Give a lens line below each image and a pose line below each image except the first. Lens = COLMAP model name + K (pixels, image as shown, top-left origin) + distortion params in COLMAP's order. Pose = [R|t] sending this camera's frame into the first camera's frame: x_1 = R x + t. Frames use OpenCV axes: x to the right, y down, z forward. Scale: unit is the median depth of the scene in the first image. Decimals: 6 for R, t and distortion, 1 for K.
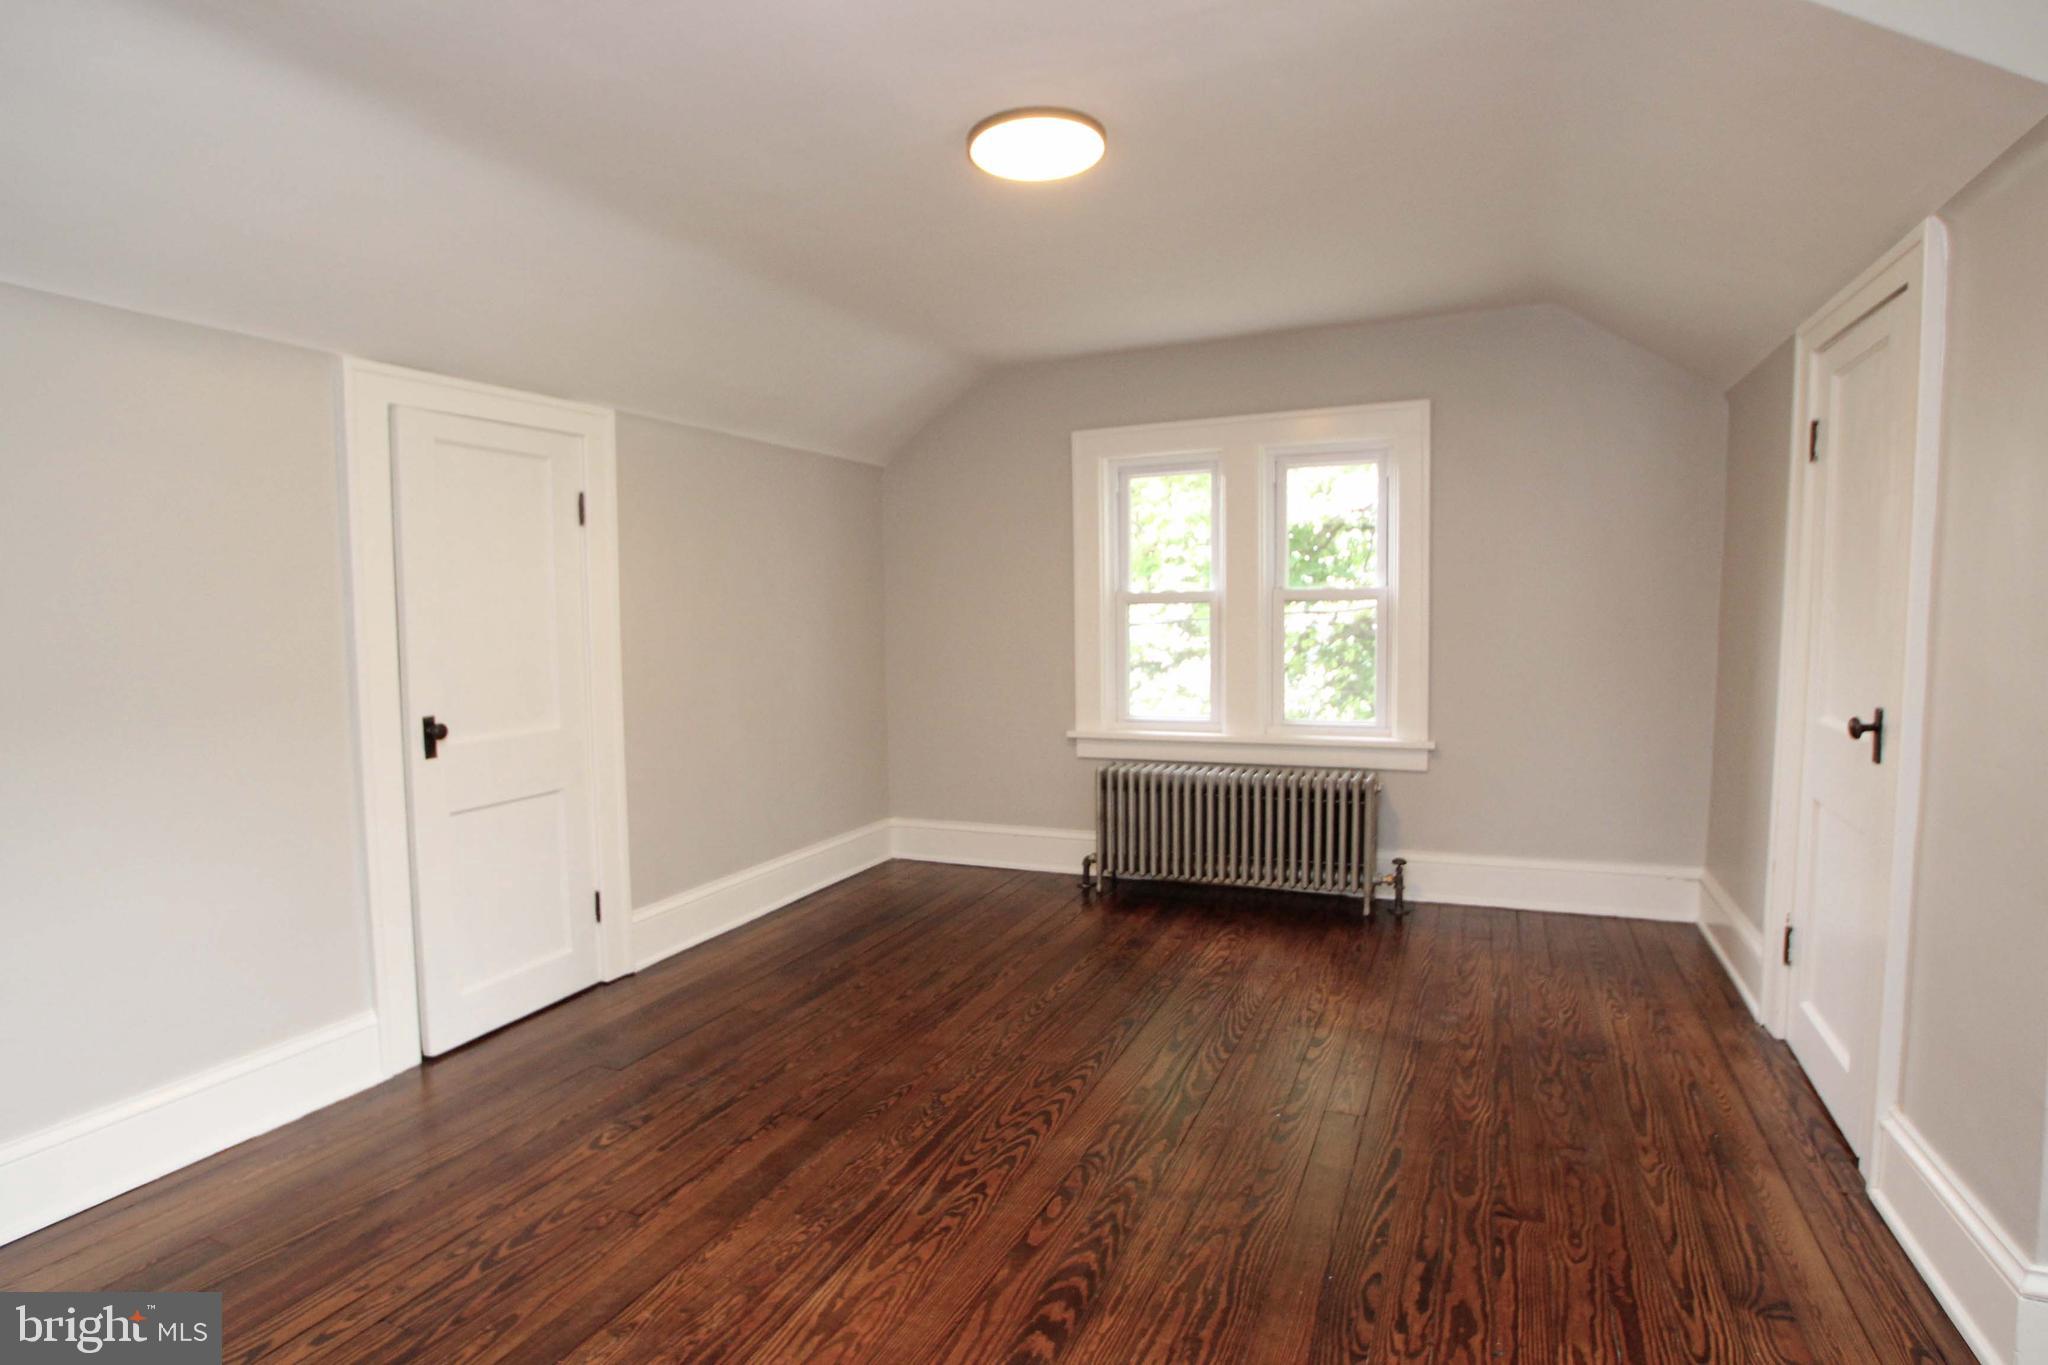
lens RADIAL K [[1046.4, 0, 1016.3], [0, 1046.4, 670.2], [0, 0, 1]] dist [-0.036222, 0.019992]
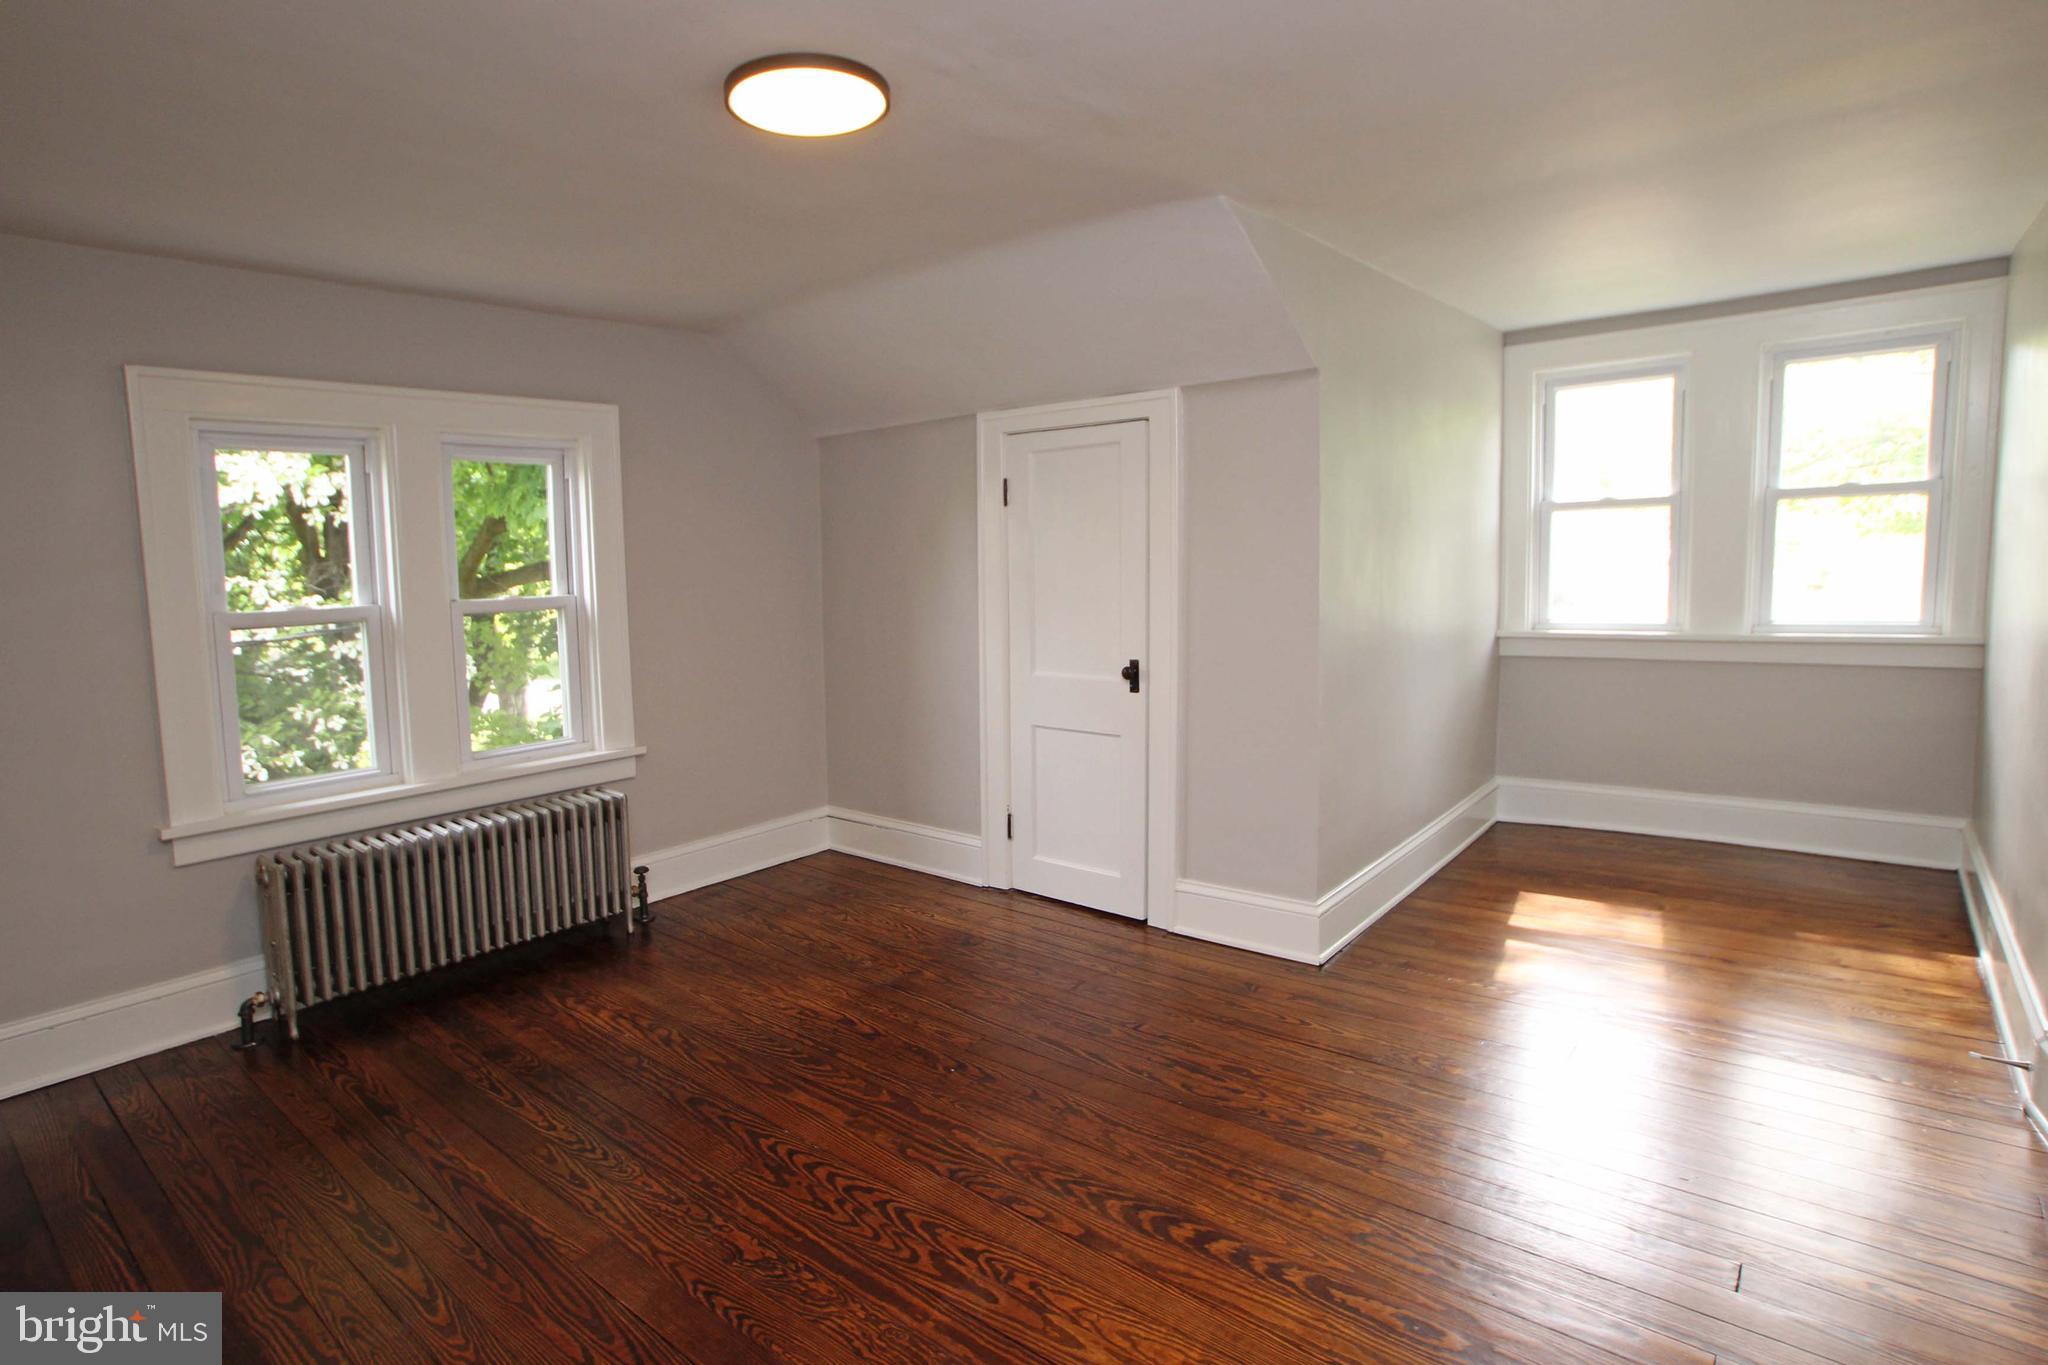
lens RADIAL K [[1046.4, 0, 1015.1], [0, 1046.4, 686.8], [0, 0, 1]] dist [-0.036222, 0.019992]
pose [[0.251105, -0.098767, 0.962908, -0.605726], [0.074017, 0.993827, 0.082637, -0.058601], [-0.965126, 0.050521, 0.256865, 0.479056]]
